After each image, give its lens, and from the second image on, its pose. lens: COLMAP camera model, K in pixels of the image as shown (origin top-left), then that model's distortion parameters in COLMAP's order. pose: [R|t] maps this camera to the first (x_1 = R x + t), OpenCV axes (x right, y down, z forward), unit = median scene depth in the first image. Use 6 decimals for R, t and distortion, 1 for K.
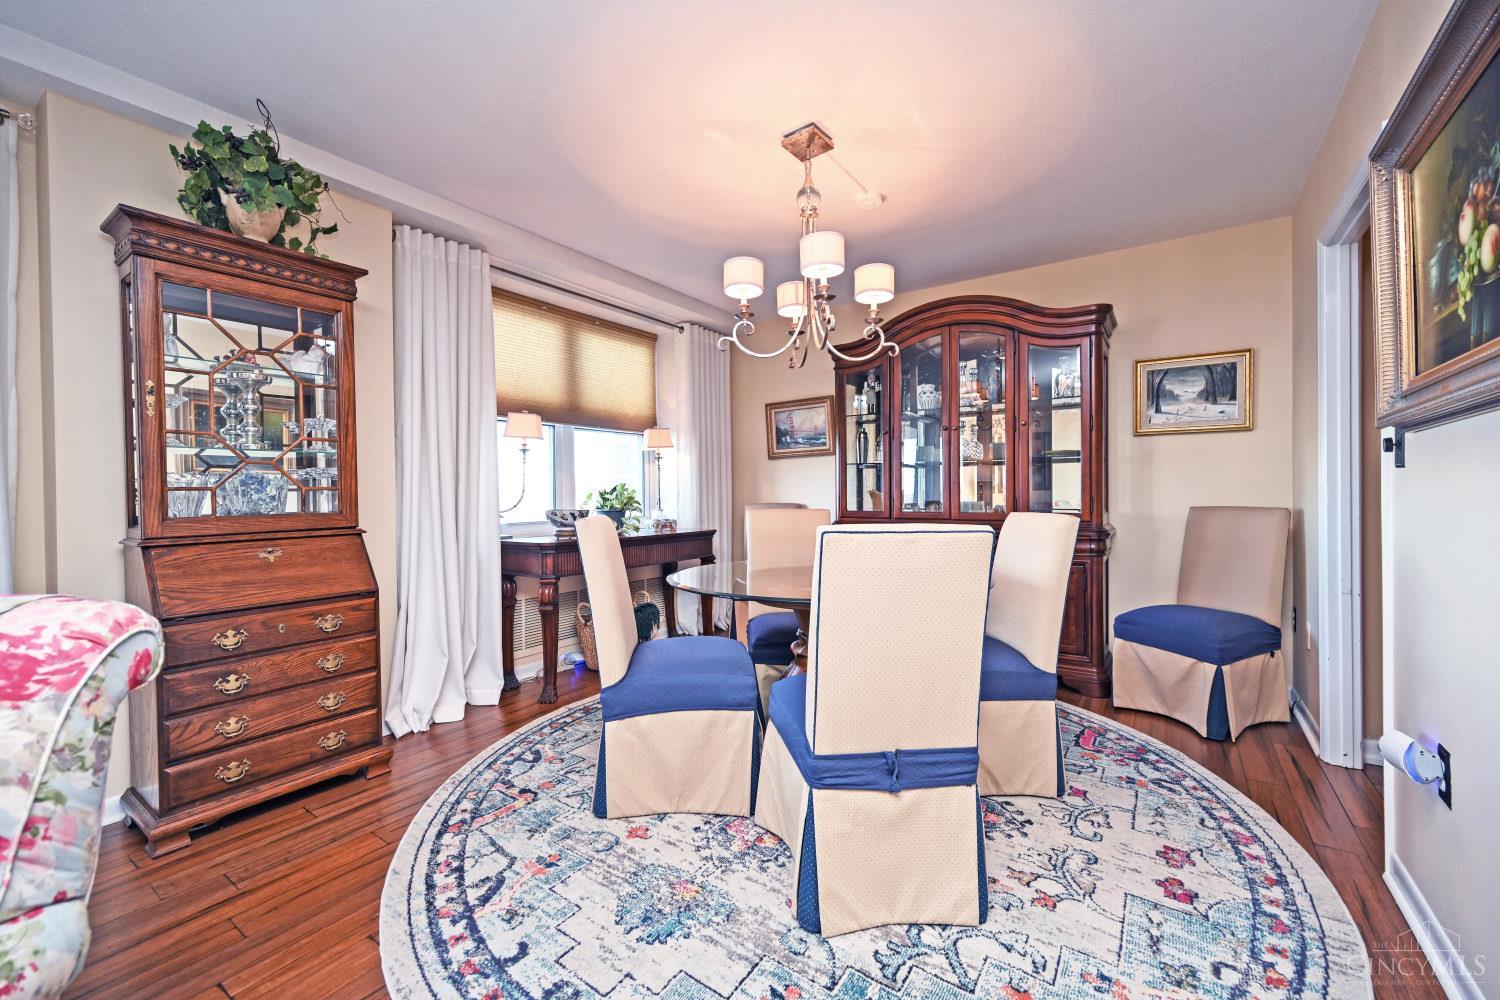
lens RADIAL K [[607.5, 0, 751.7], [0, 607.5, 498.7], [0, 0, 1]] dist [0.000308, 0.000105]
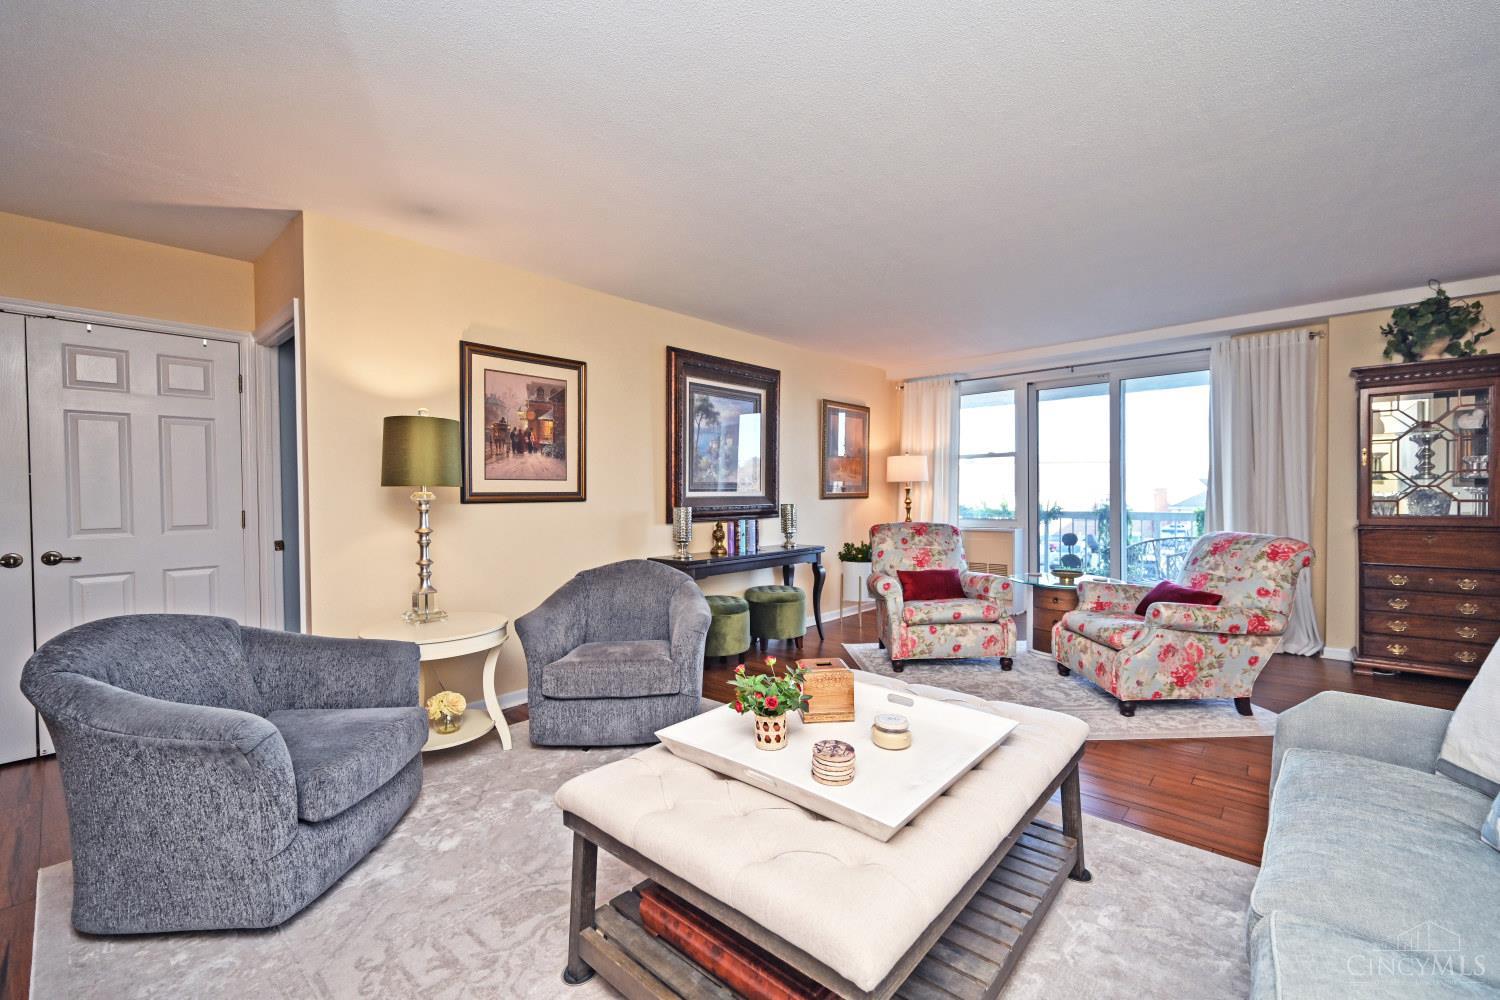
lens RADIAL K [[621.0, 0, 756.6], [0, 621.0, 502.0], [0, 0, 1]] dist [0.000135, 0.000169]
pose [[-0.121025, 0.028157, -0.992250, 1.224593], [-0.000395, 0.999596, 0.028413, -0.065475], [0.992649, 0.003830, -0.120965, -0.713426]]
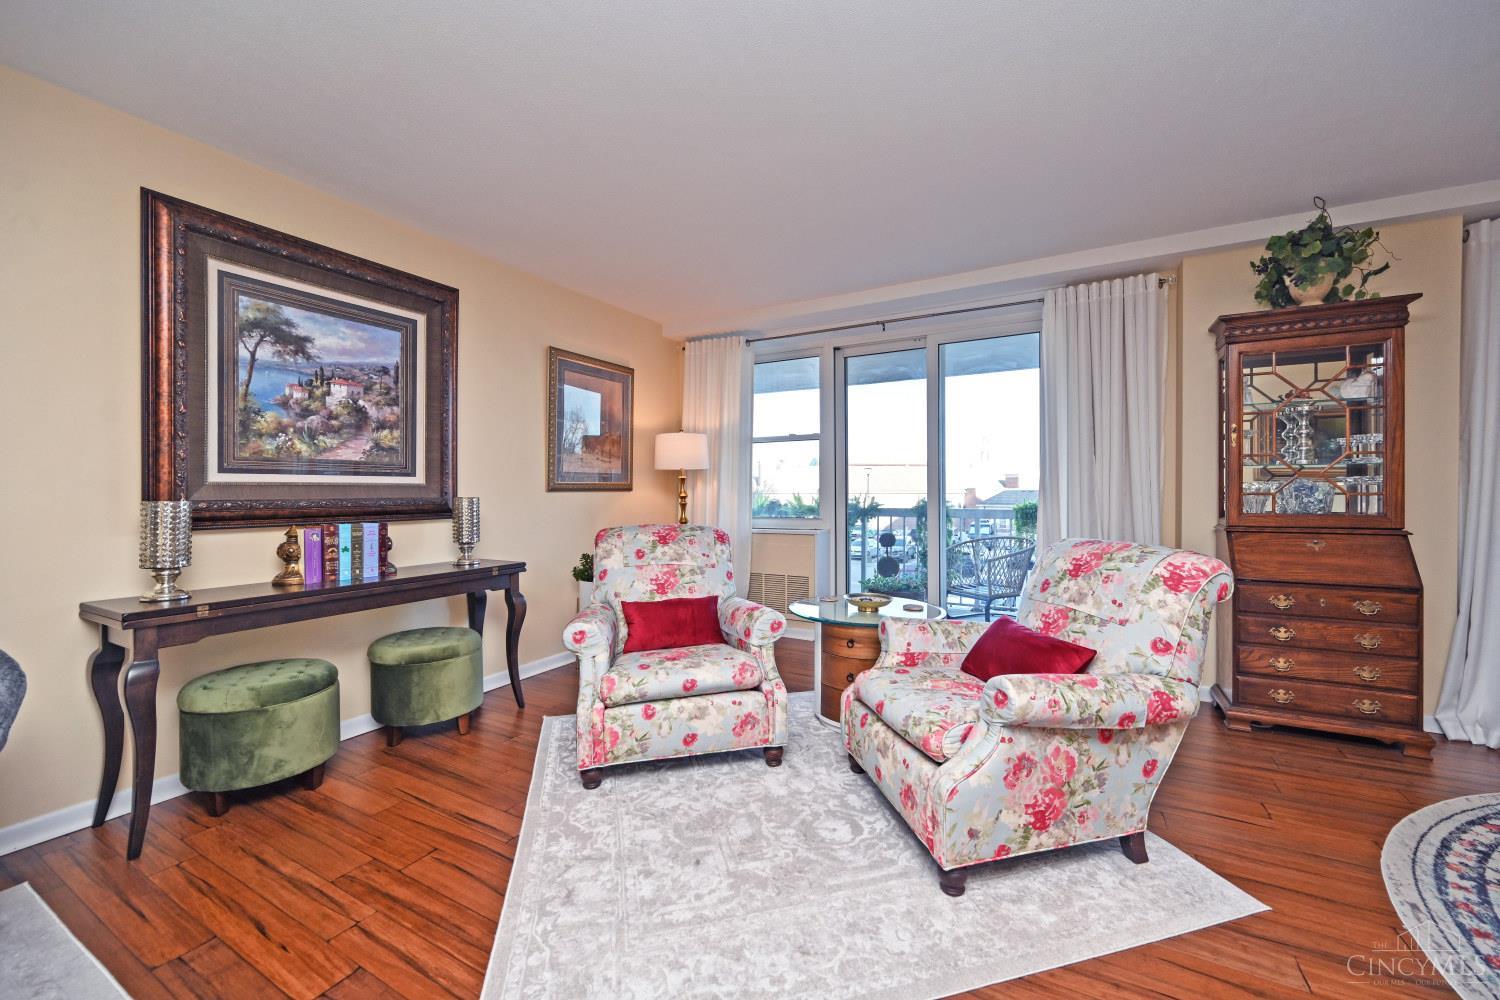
lens RADIAL K [[588.2, 0, 751.6], [0, 588.2, 495.5], [0, 0, 1]] dist [-0.000724, 0.000372]
pose [[0.100460, 0.021067, -0.994718, 0.340171], [-0.008448, 0.999758, 0.020320, -0.029423], [0.994905, 0.006362, 0.100614, -0.332622]]
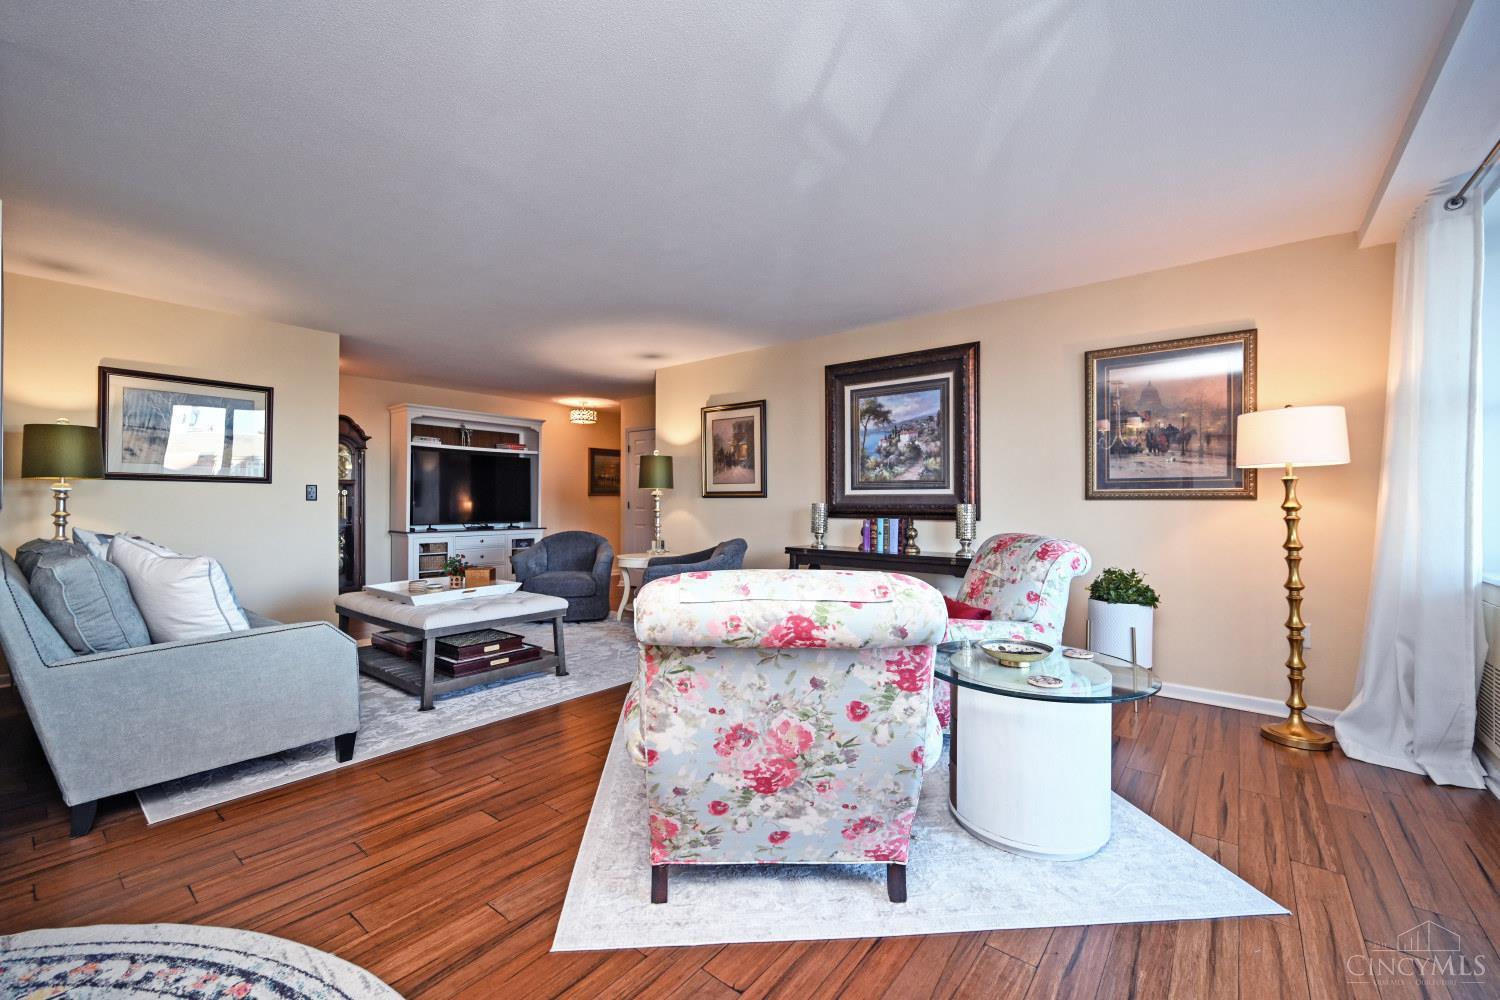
lens RADIAL K [[602.1, 0, 751.5], [0, 602.1, 497.5], [0, 0, 1]] dist [0.000264, -0.000096]
pose [[-0.997786, 0.008578, 0.065952, -0.605636], [0.008629, 0.999963, 0.000483, -0.017026], [-0.065945, 0.001051, -0.997823, 1.052623]]
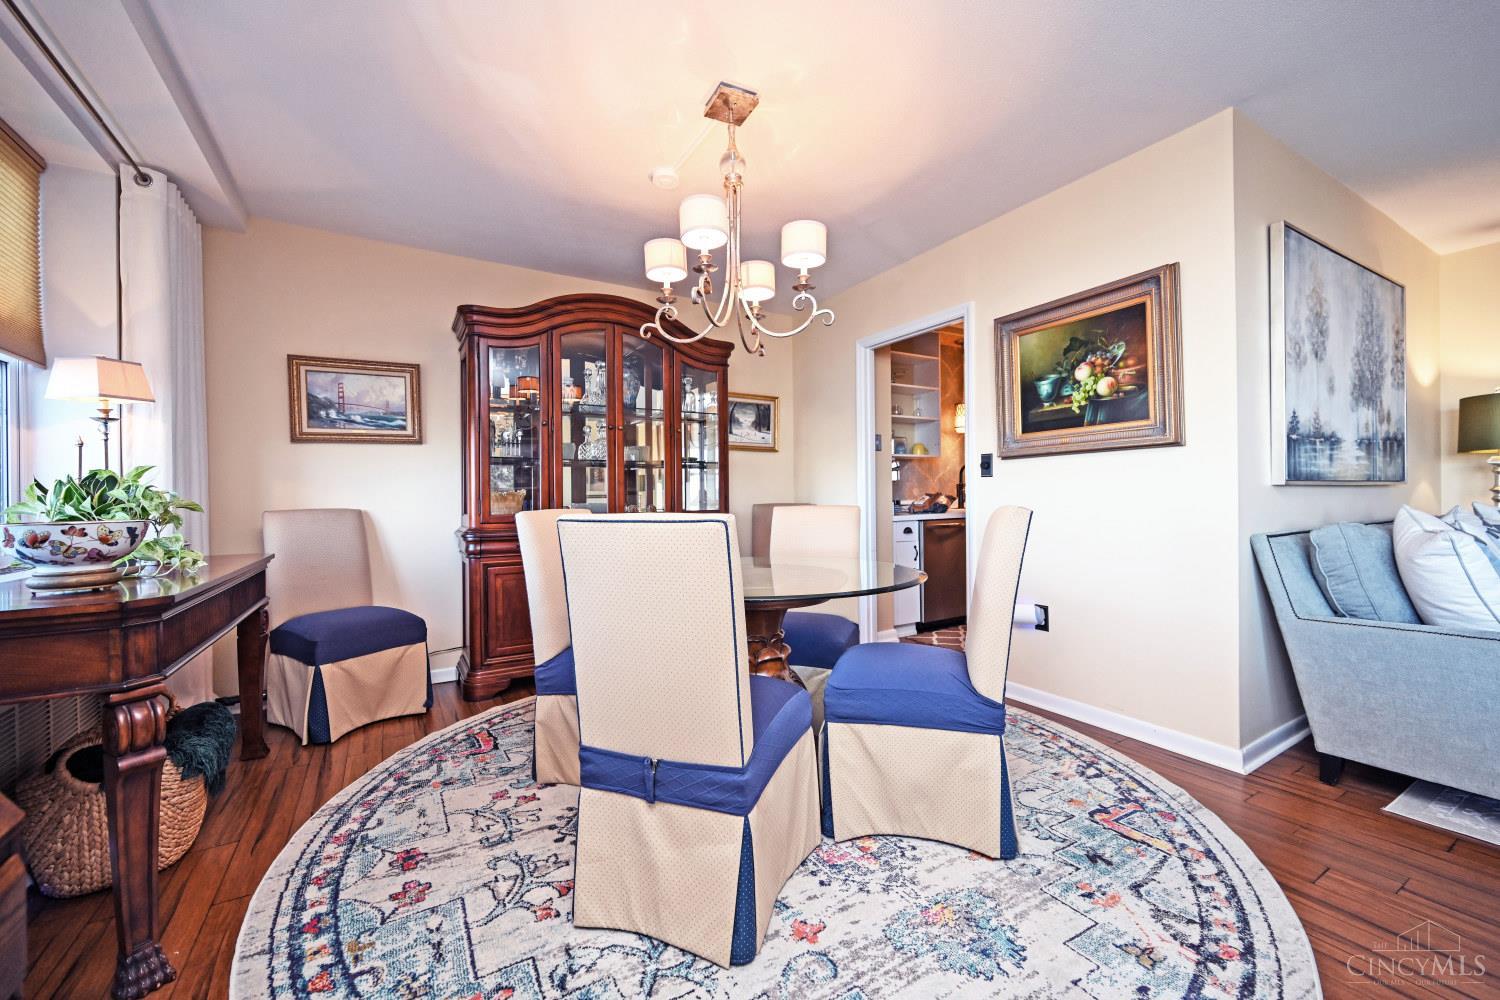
lens RADIAL K [[602.1, 0, 751.5], [0, 602.1, 497.5], [0, 0, 1]] dist [0.000264, -0.000096]
pose [[0.408951, 0.003792, 0.912549, -0.791195], [0.015317, 0.999822, -0.011019, 0.020105], [-0.912428, 0.018484, 0.408820, 0.663229]]
